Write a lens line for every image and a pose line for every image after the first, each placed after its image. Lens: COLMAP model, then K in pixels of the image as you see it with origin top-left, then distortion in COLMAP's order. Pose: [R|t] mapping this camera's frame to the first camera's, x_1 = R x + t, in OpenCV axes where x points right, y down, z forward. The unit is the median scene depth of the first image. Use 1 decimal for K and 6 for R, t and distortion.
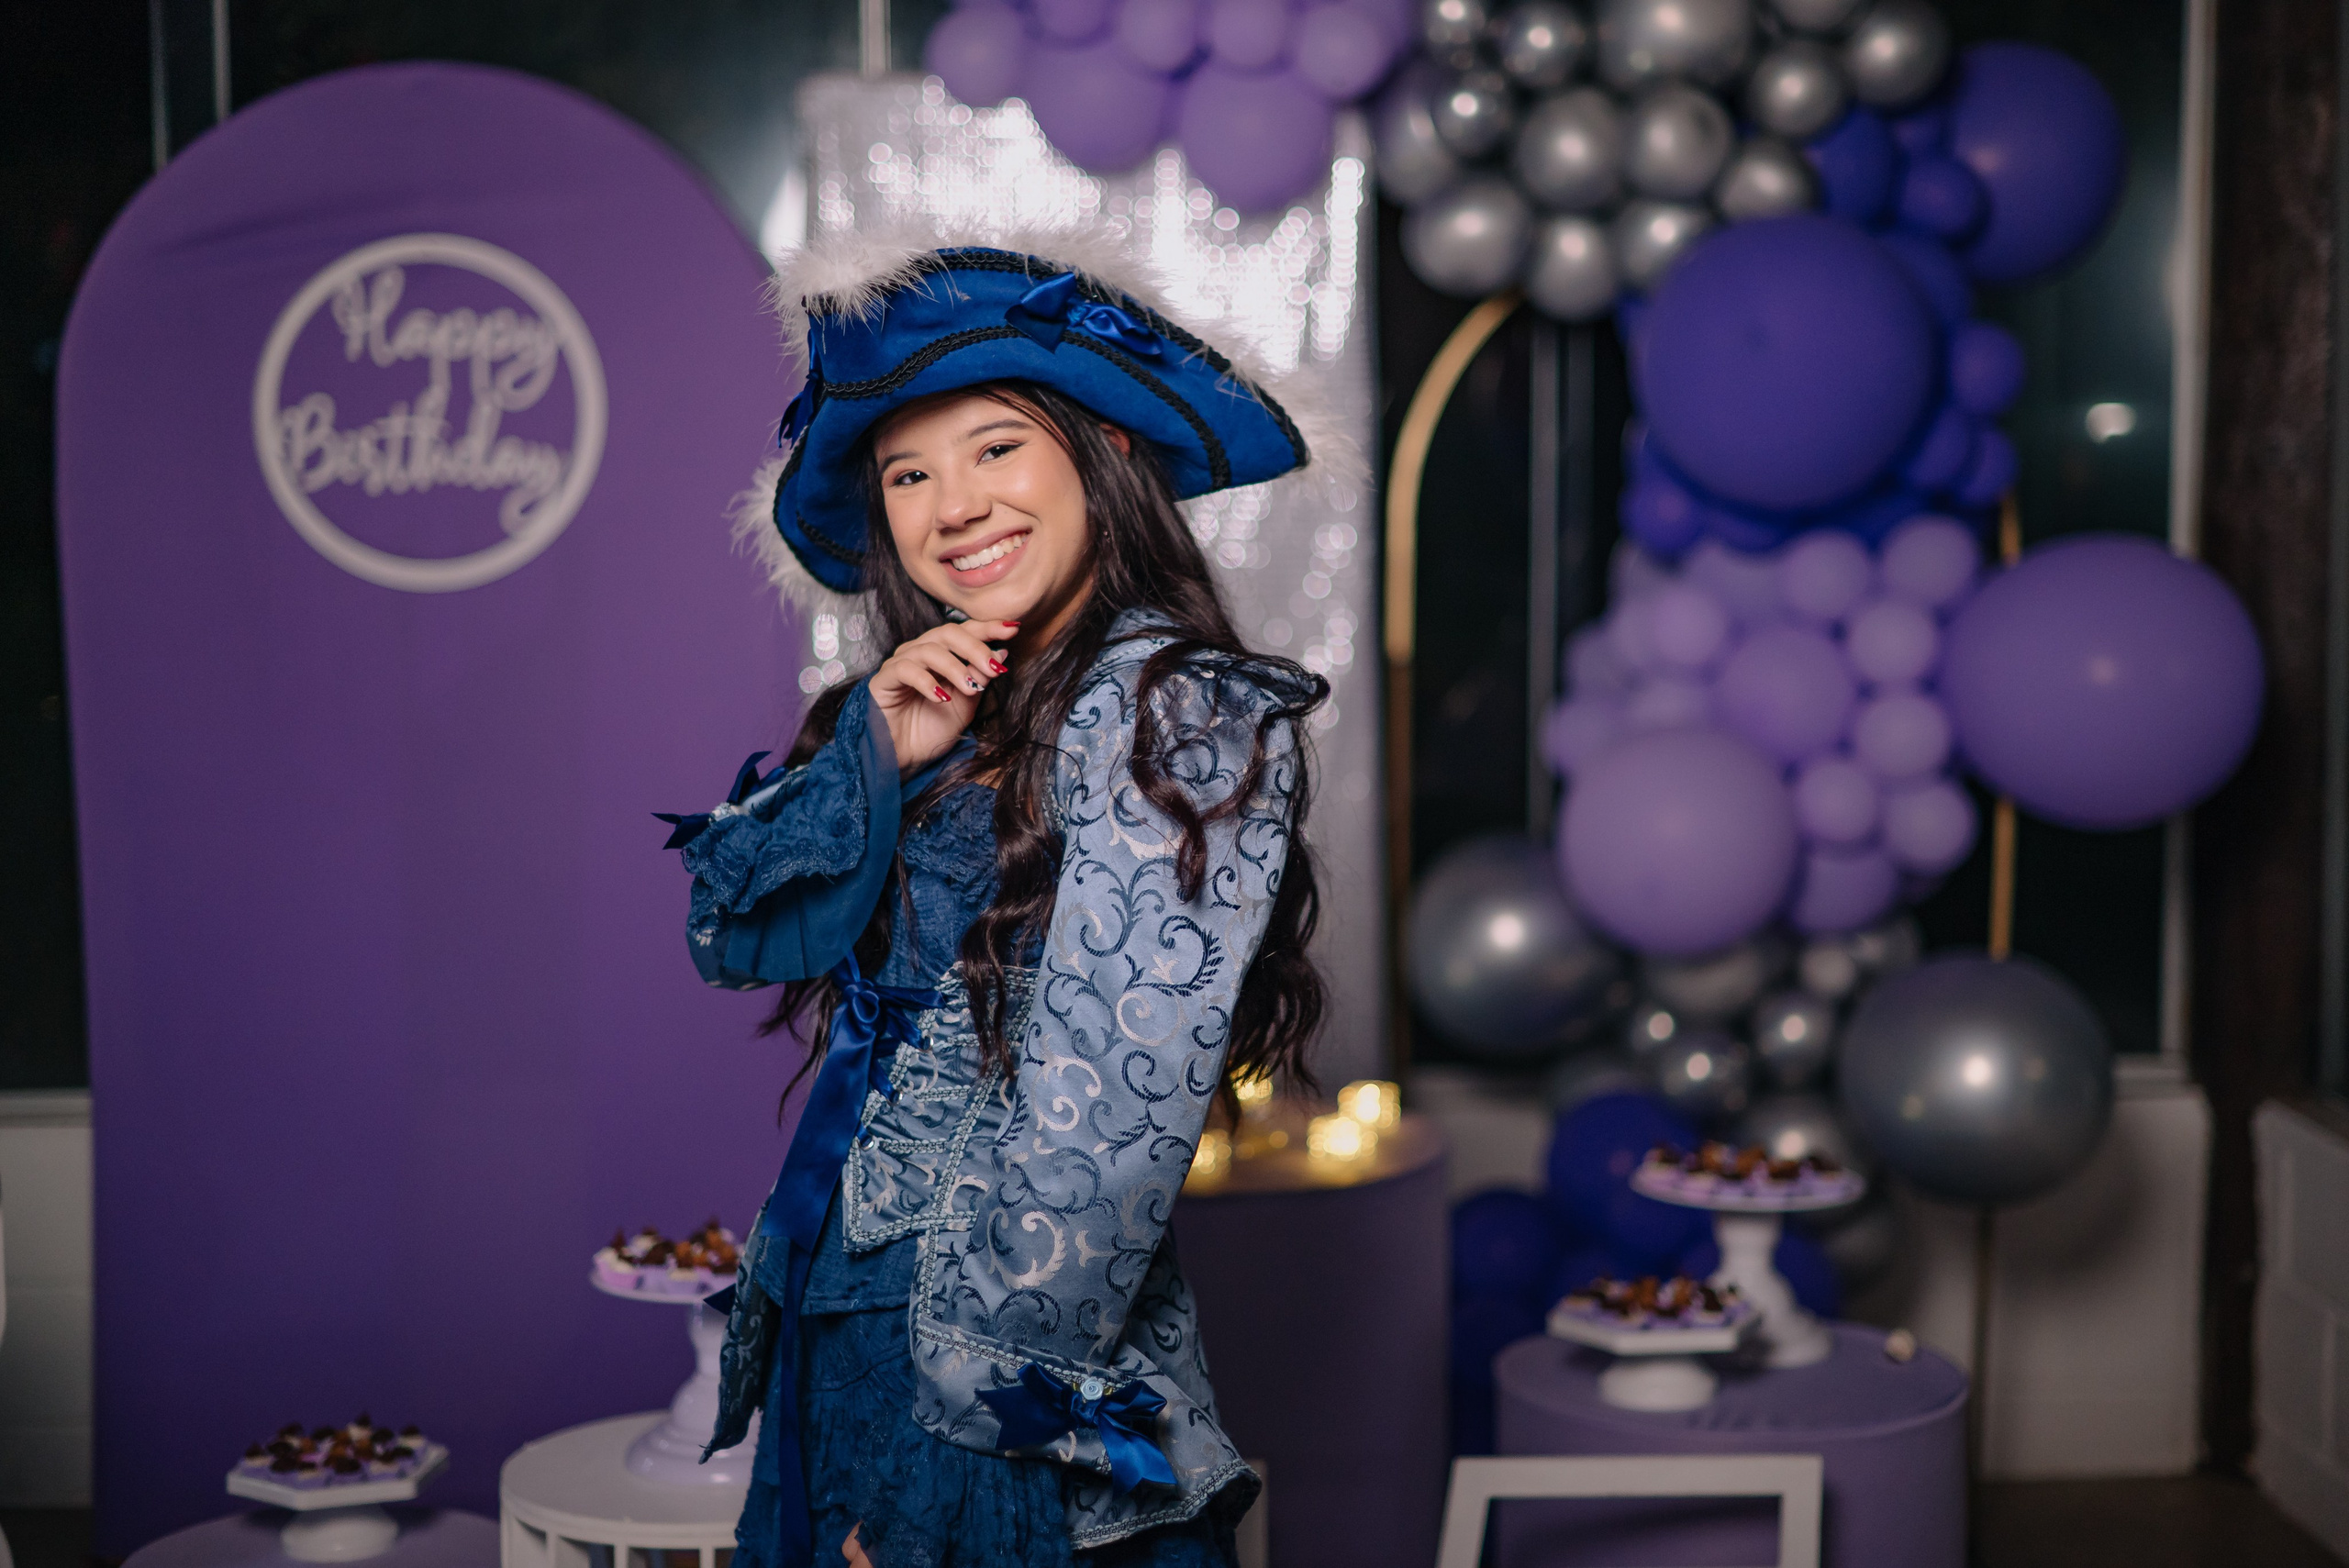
lens RADIAL K [[3507.1, 0, 1206.0], [0, 3507.1, 785.2], [0, 0, 1]] dist [0.016715, 0.000000]
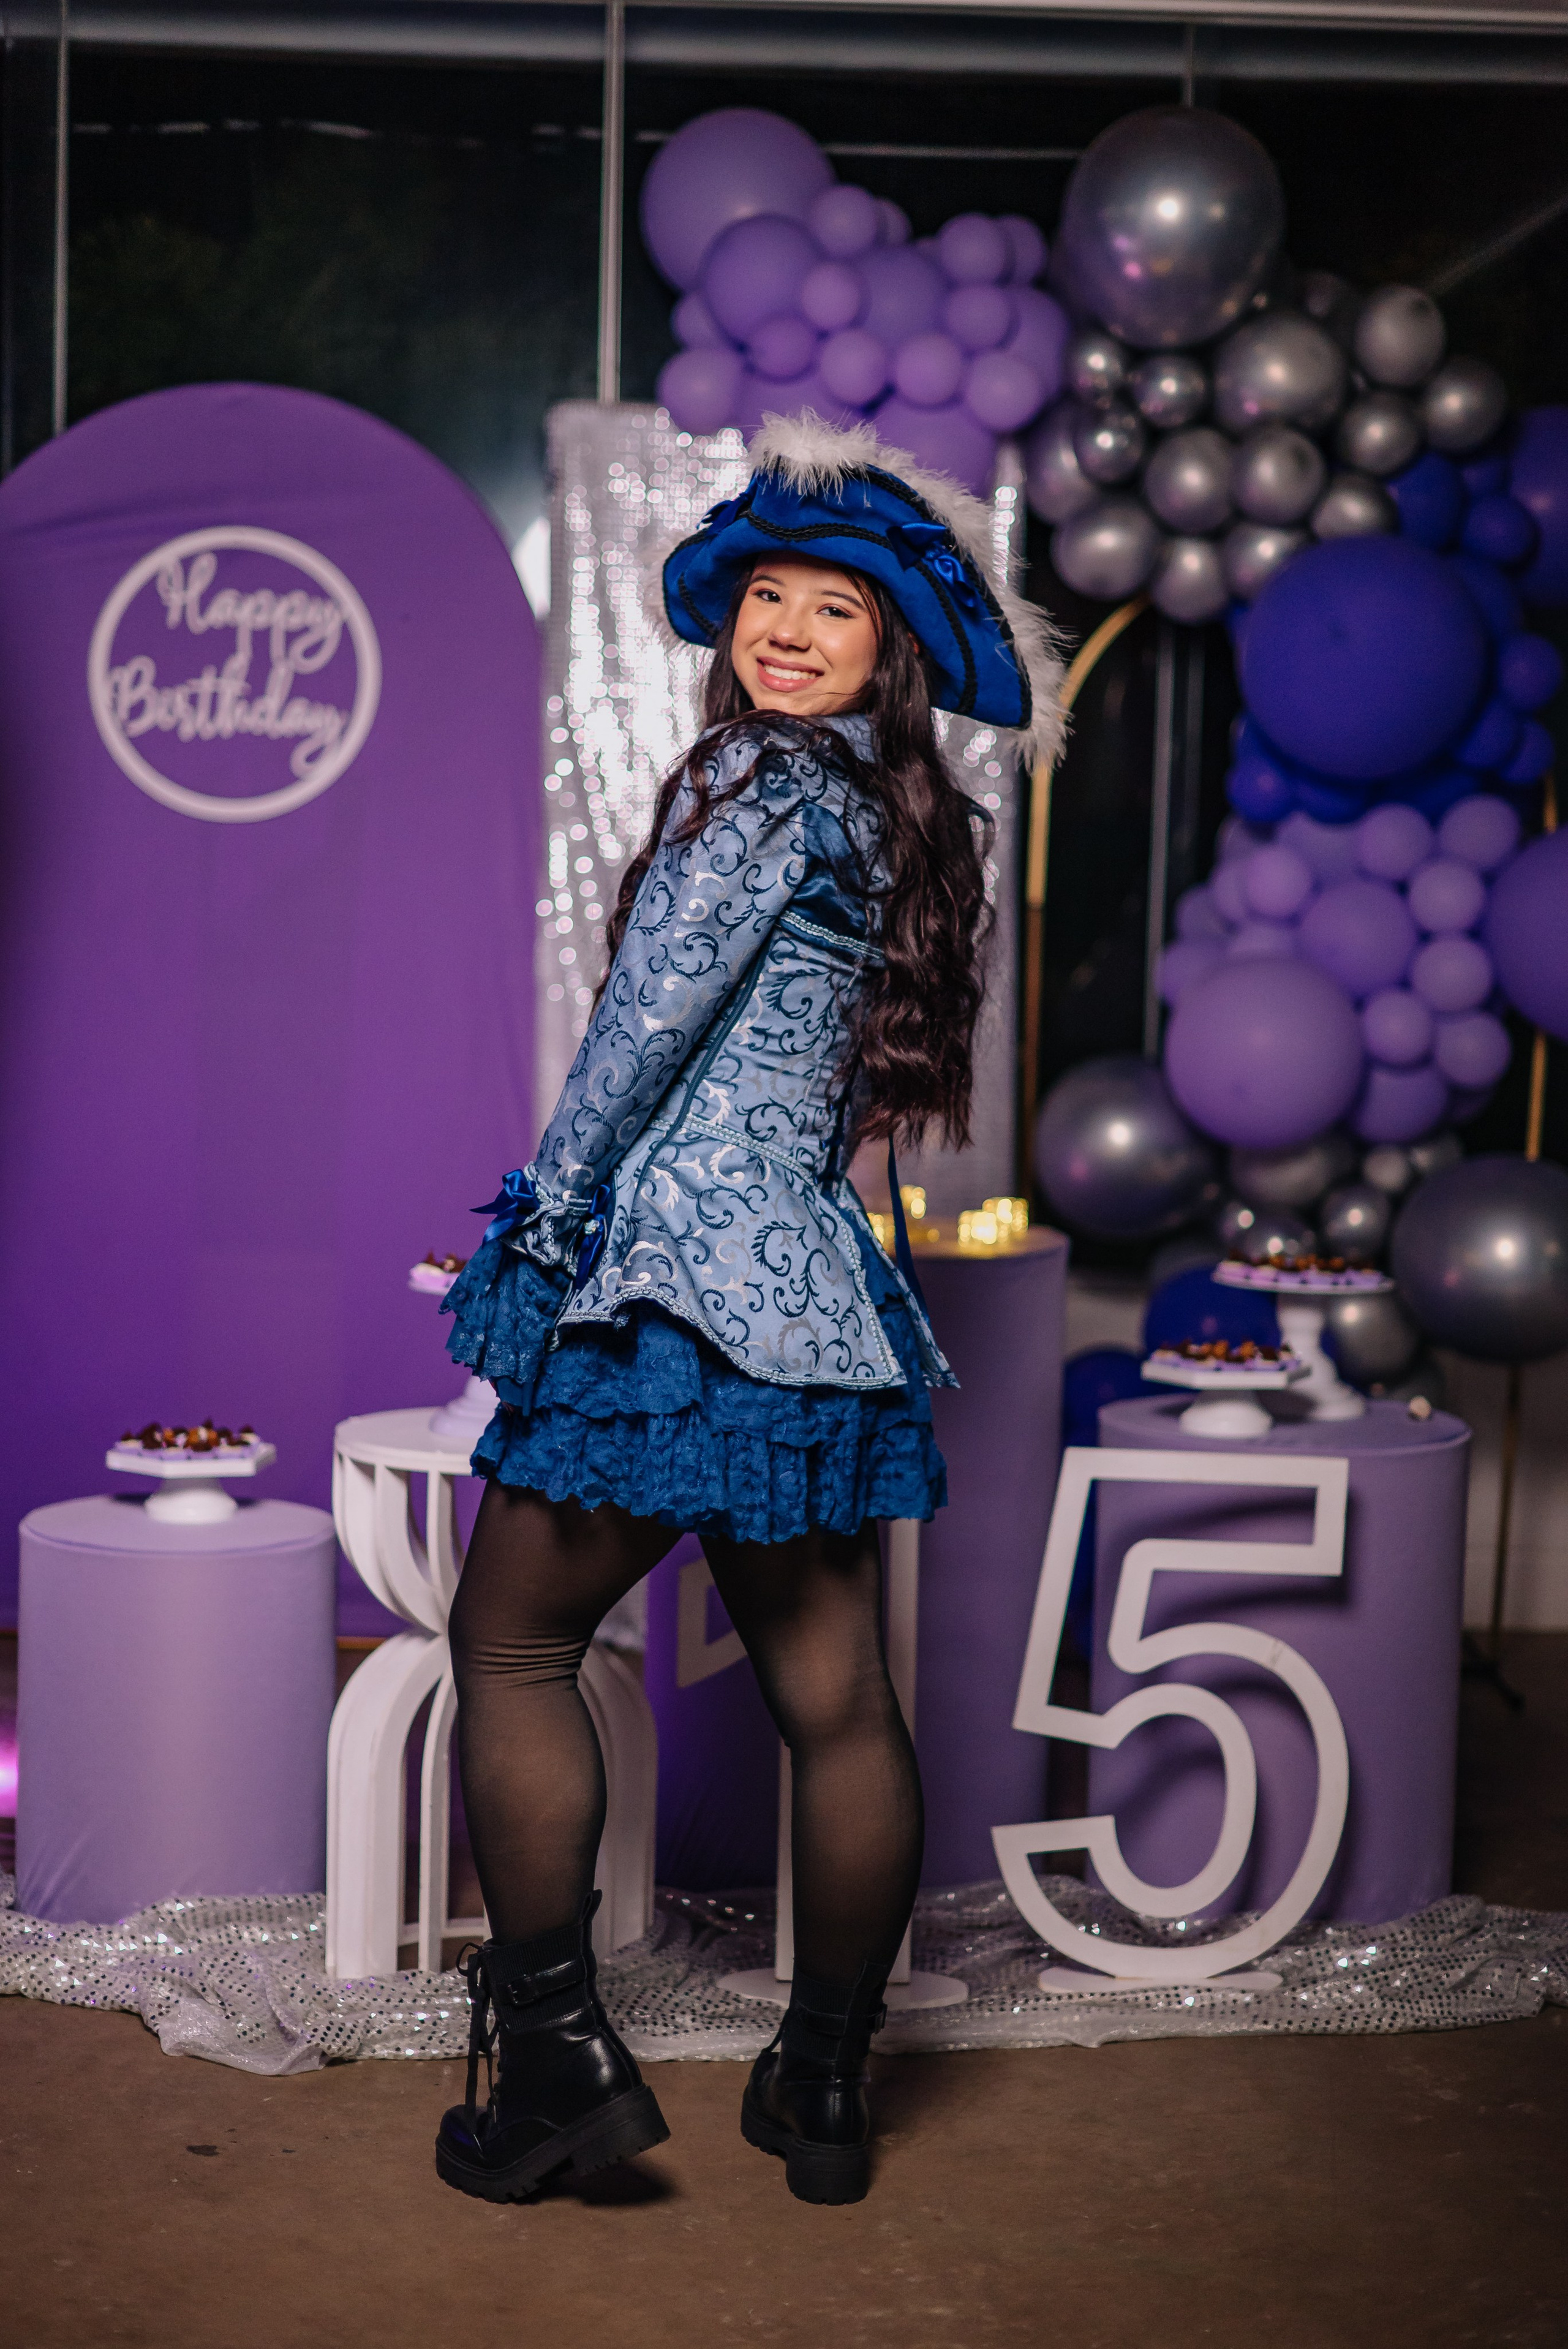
lens RADIAL K [[3507.2, 0, 790.2], [0, 3507.2, 1167.2], [0, 0, 1]] dist [0.016715, 0.000000]
pose [[0.999459, 0.031361, -0.009909, -0.014365], [-0.031447, 0.999468, -0.008693, 0.069093], [0.009631, 0.008999, 0.999913, -0.203439]]
